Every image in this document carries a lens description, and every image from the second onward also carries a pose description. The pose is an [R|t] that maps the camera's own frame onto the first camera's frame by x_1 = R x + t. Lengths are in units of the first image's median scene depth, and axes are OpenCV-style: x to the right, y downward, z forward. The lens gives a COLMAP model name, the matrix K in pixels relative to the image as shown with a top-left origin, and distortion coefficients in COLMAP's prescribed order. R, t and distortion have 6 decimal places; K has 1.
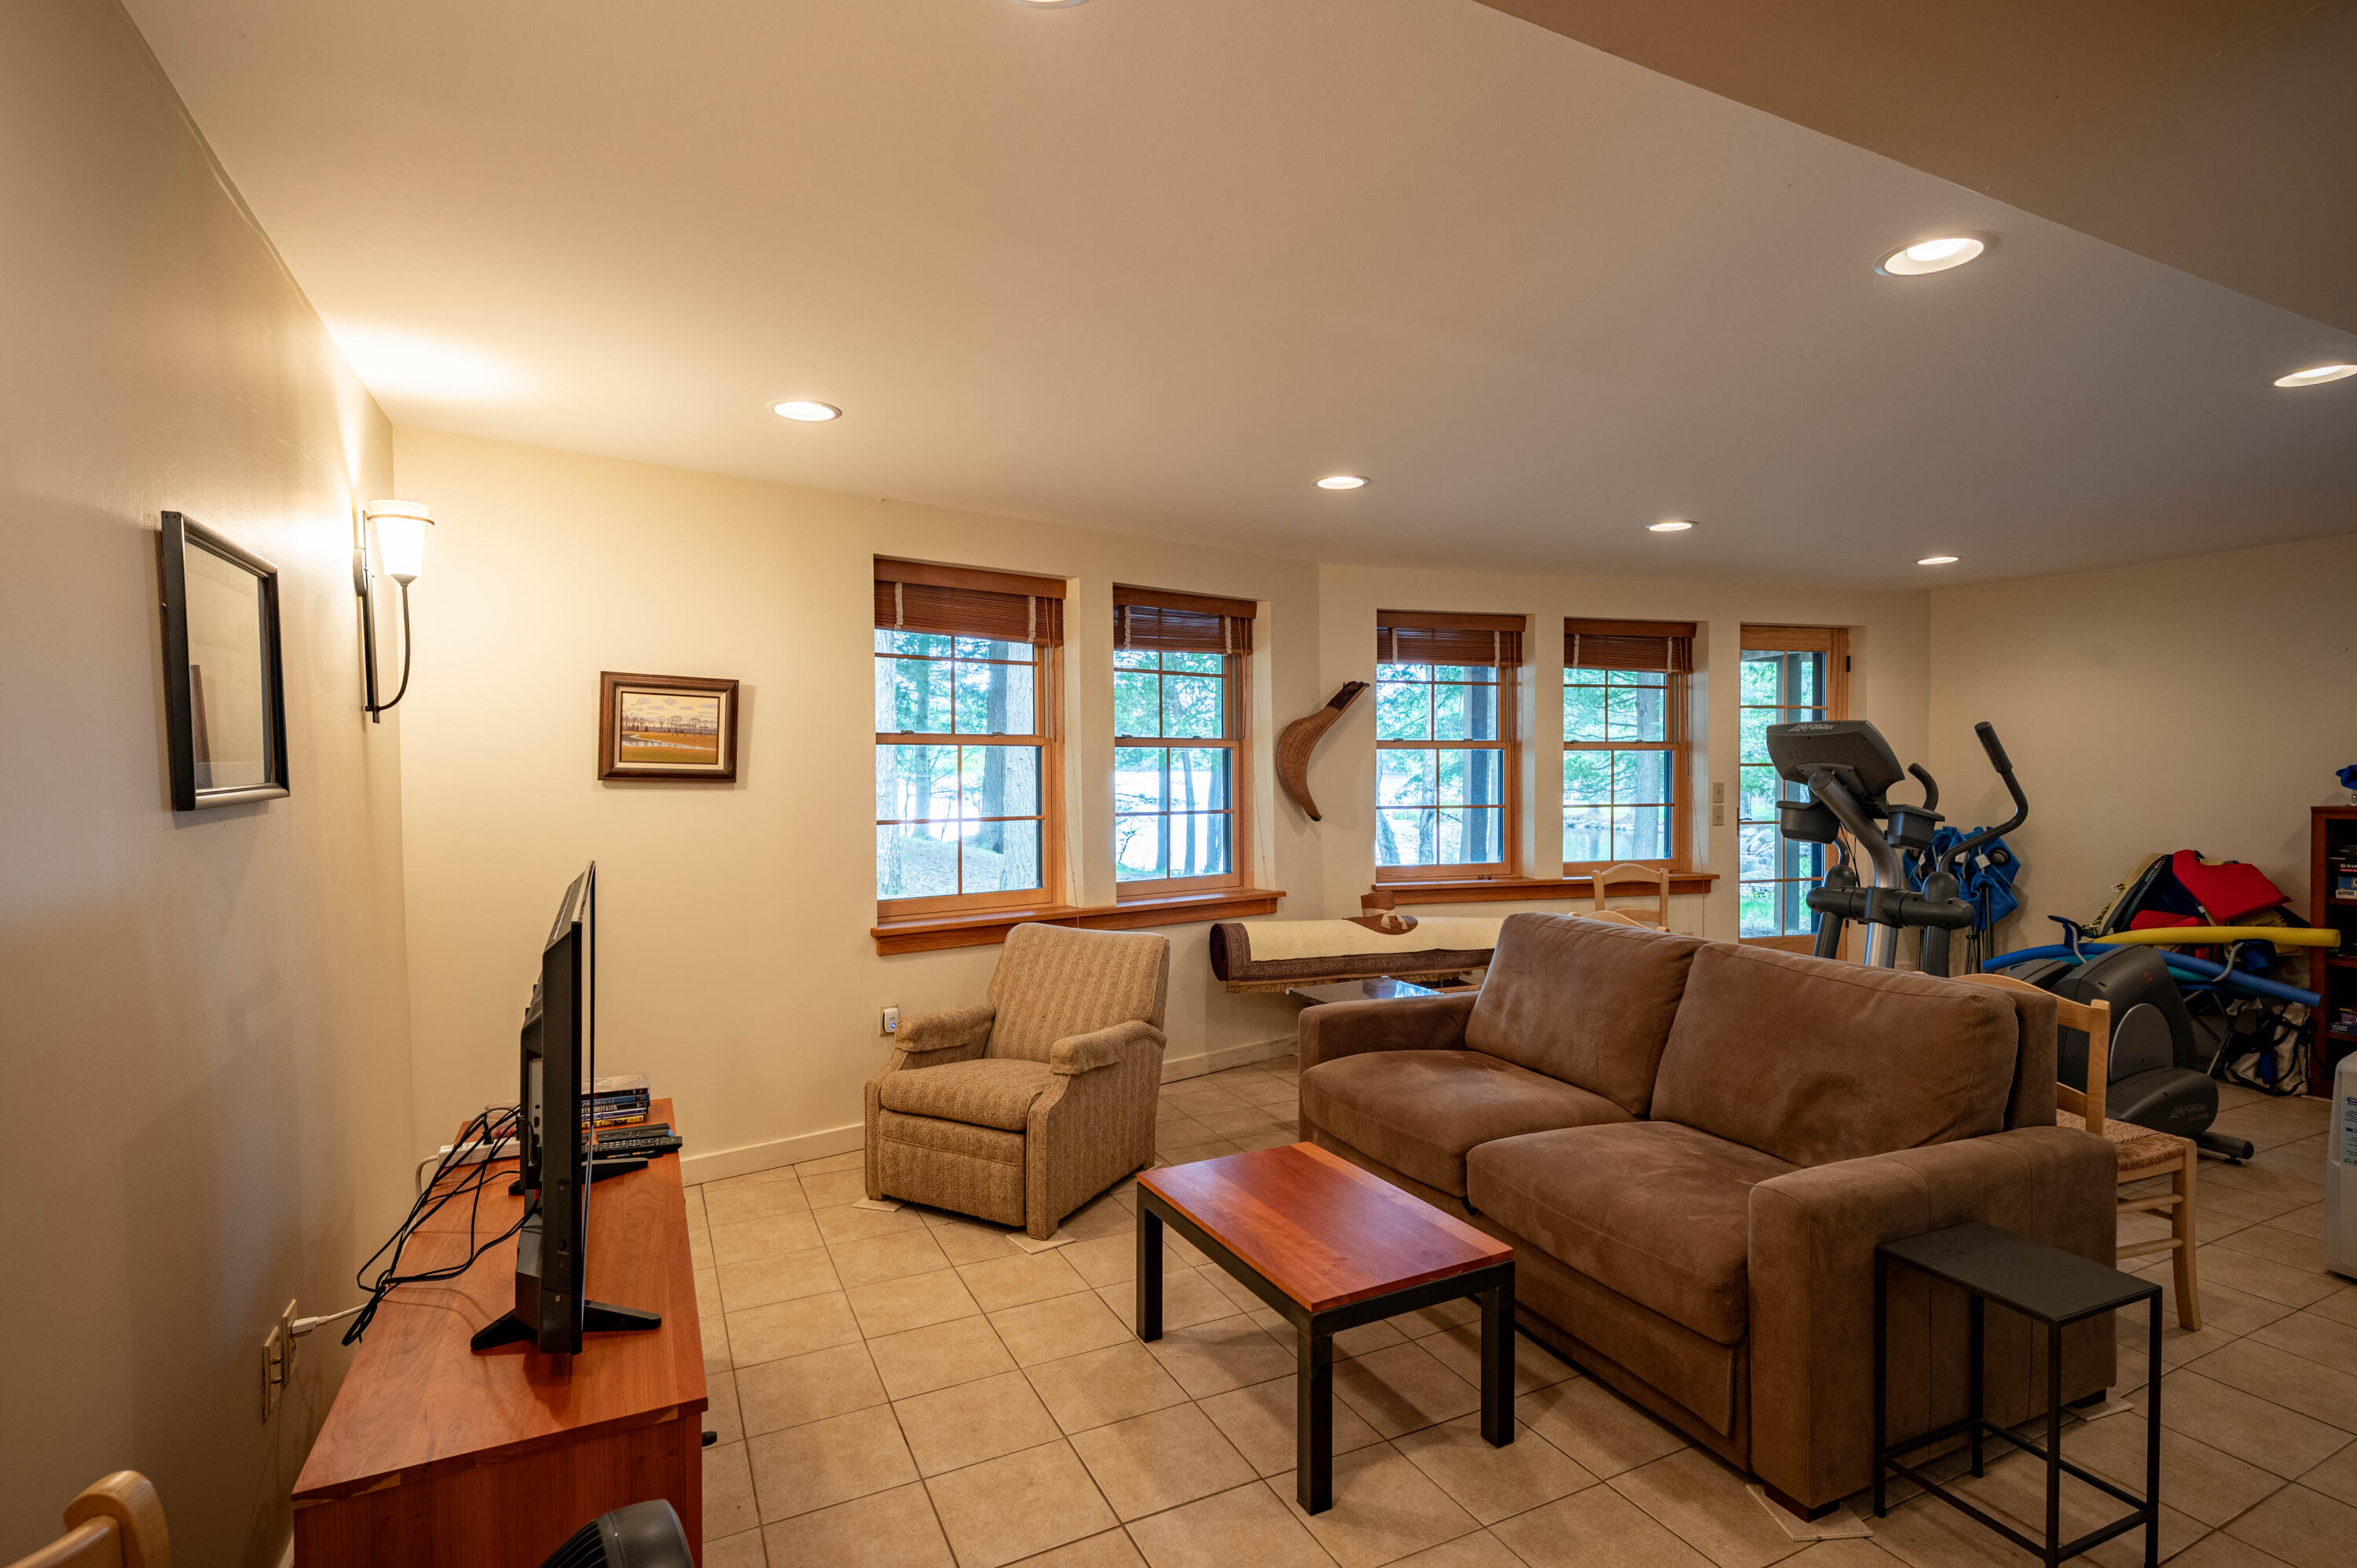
lens RADIAL K [[1152.0, 0, 1204.8], [0, 1152.0, 811.7], [0, 0, 1]] dist [0.002876, 0.000985]
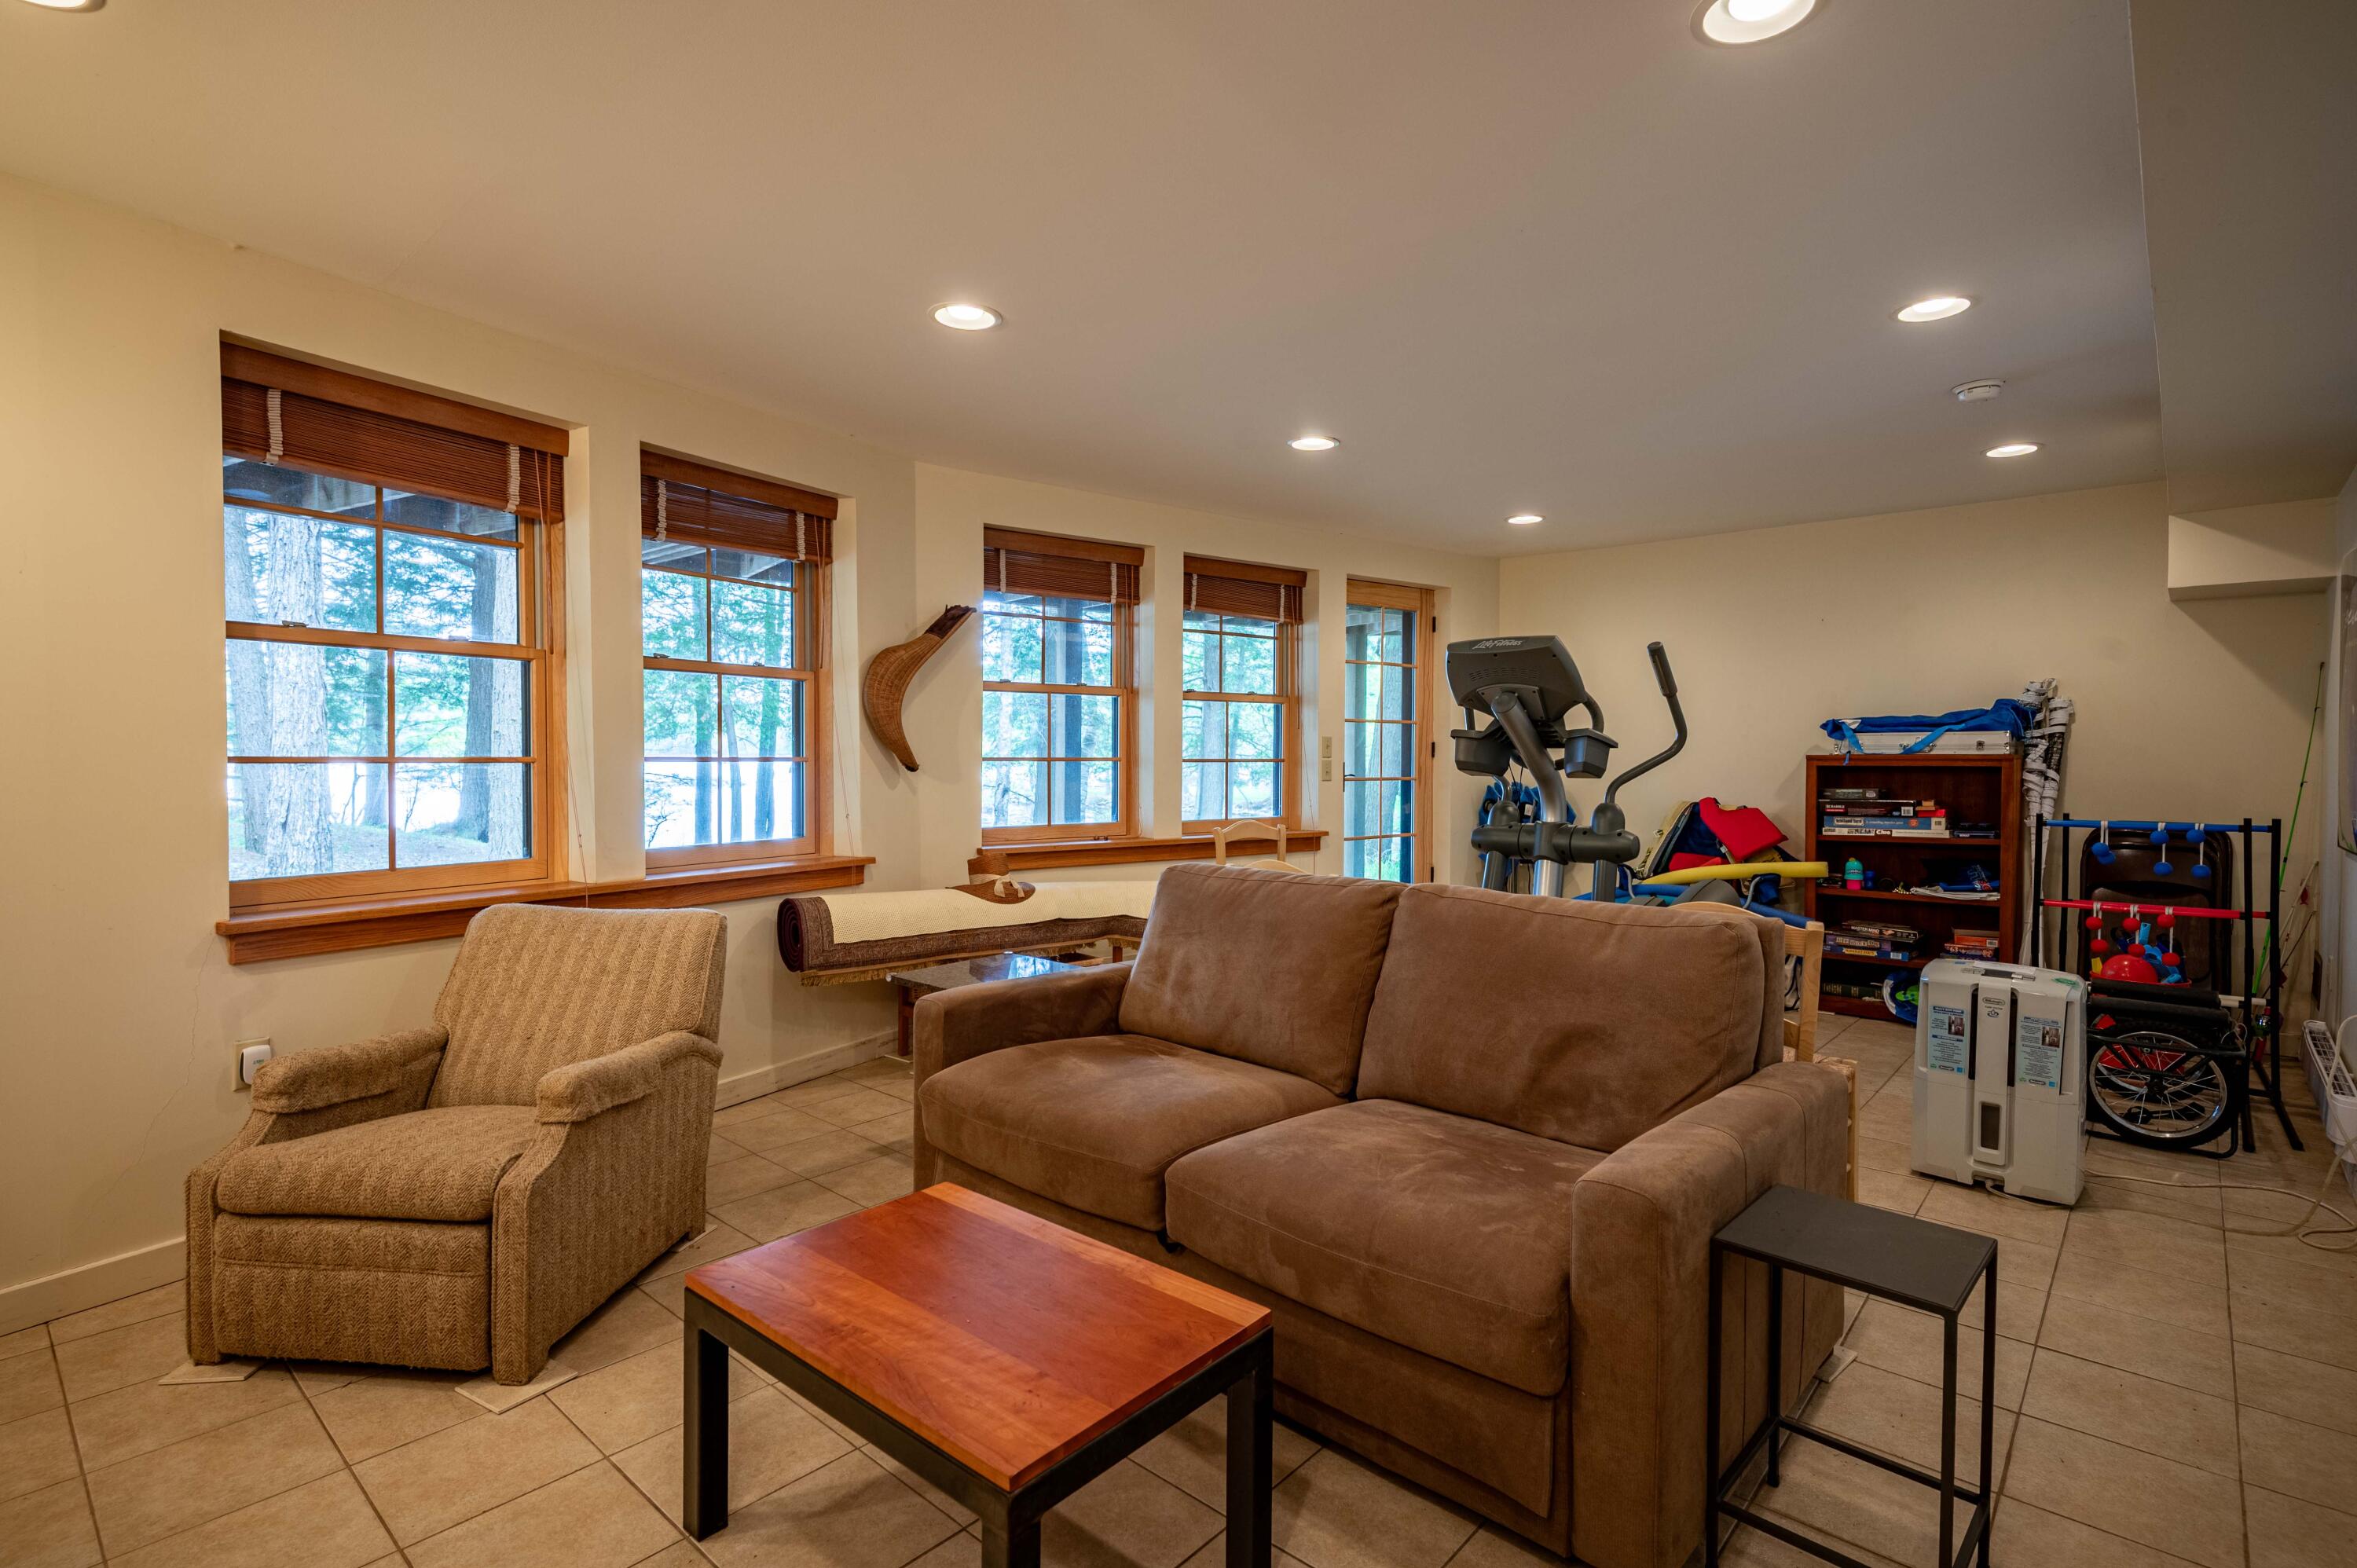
lens RADIAL K [[1122.2, 0, 1195.7], [0, 1122.2, 780.0], [0, 0, 1]] dist [-0.003559, 0.006078]
pose [[0.927999, -0.002162, 0.372576, -0.021871], [0.009547, 0.999793, -0.017978, 0.044411], [-0.372459, 0.020241, 0.927828, 0.252825]]
